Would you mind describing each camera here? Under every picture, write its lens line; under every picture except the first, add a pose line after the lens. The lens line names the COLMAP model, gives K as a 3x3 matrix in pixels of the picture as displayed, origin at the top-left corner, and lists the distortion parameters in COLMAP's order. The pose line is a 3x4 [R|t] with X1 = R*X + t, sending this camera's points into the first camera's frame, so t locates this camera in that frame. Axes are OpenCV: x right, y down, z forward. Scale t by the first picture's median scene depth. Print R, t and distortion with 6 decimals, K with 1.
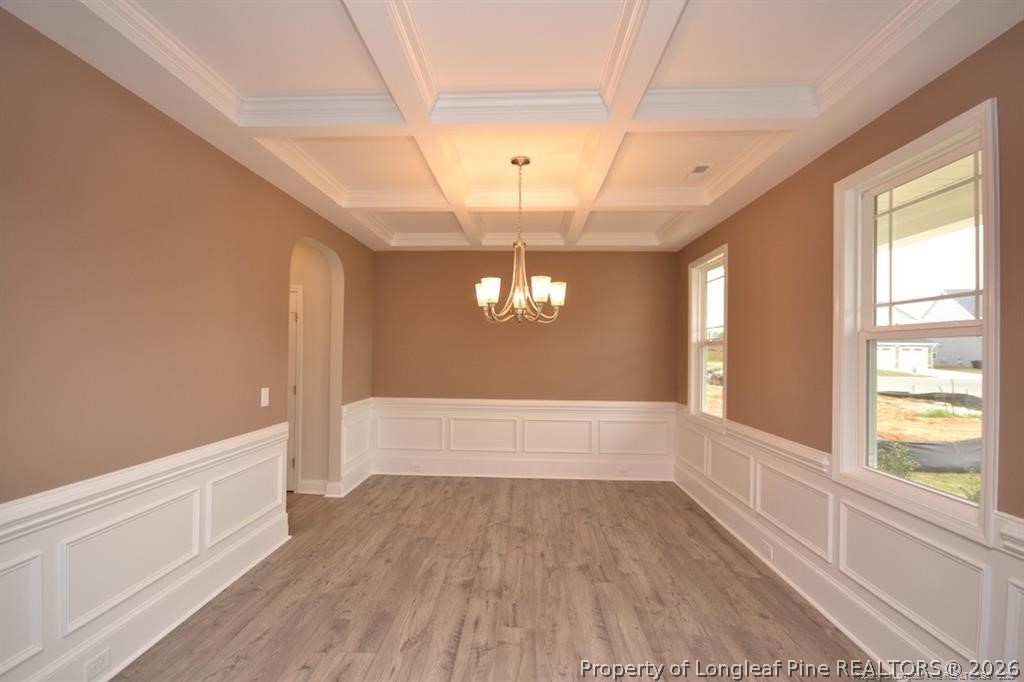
lens RADIAL K [[453.5, 0, 505.0], [0, 453.5, 349.5], [0, 0, 1]] dist [0.004042, -0.007220]
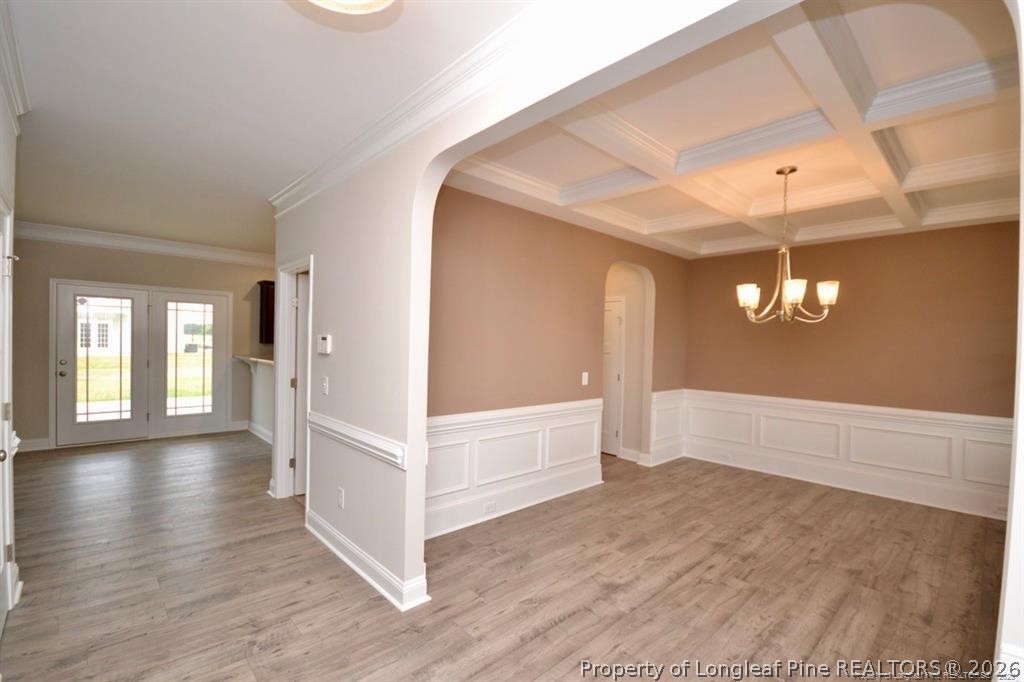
lens RADIAL K [[453.5, 0, 505.0], [0, 453.5, 349.5], [0, 0, 1]] dist [0.004042, -0.007220]
pose [[0.714310, 0.014039, -0.699689, 0.295667], [-0.010570, 0.999901, 0.009271, 0.001505], [0.699750, 0.000773, 0.714387, -0.210255]]
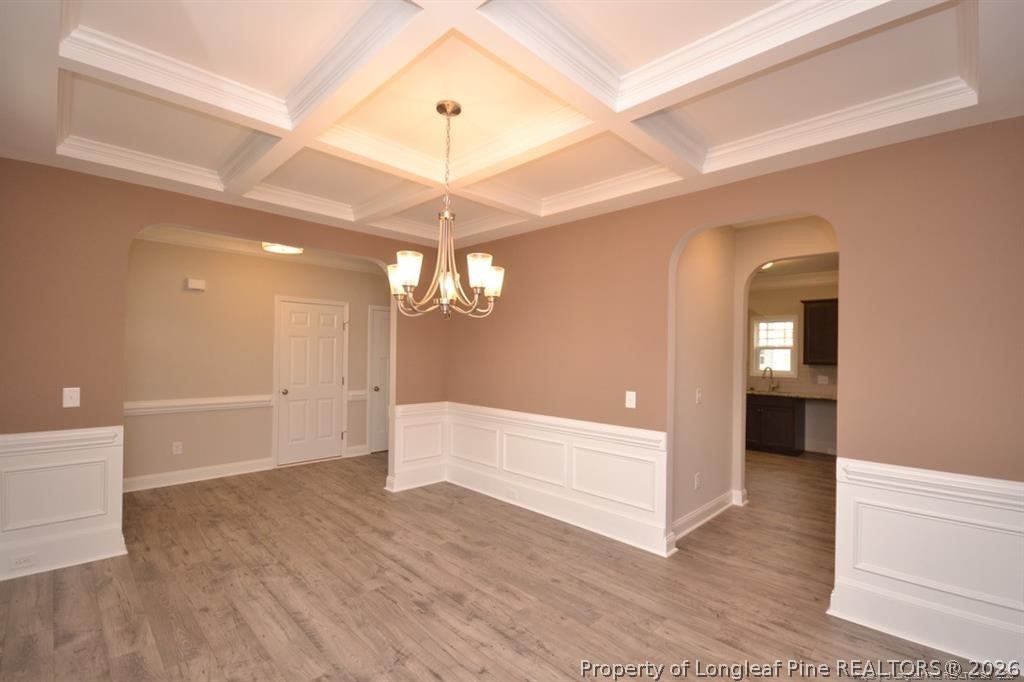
lens RADIAL K [[453.5, 0, 505.0], [0, 453.5, 349.5], [0, 0, 1]] dist [0.004042, -0.007220]
pose [[-0.674354, -0.029378, -0.737823, 0.498349], [-0.021539, 0.999566, -0.020115, 0.010274], [0.738094, 0.002327, -0.674694, 1.498254]]
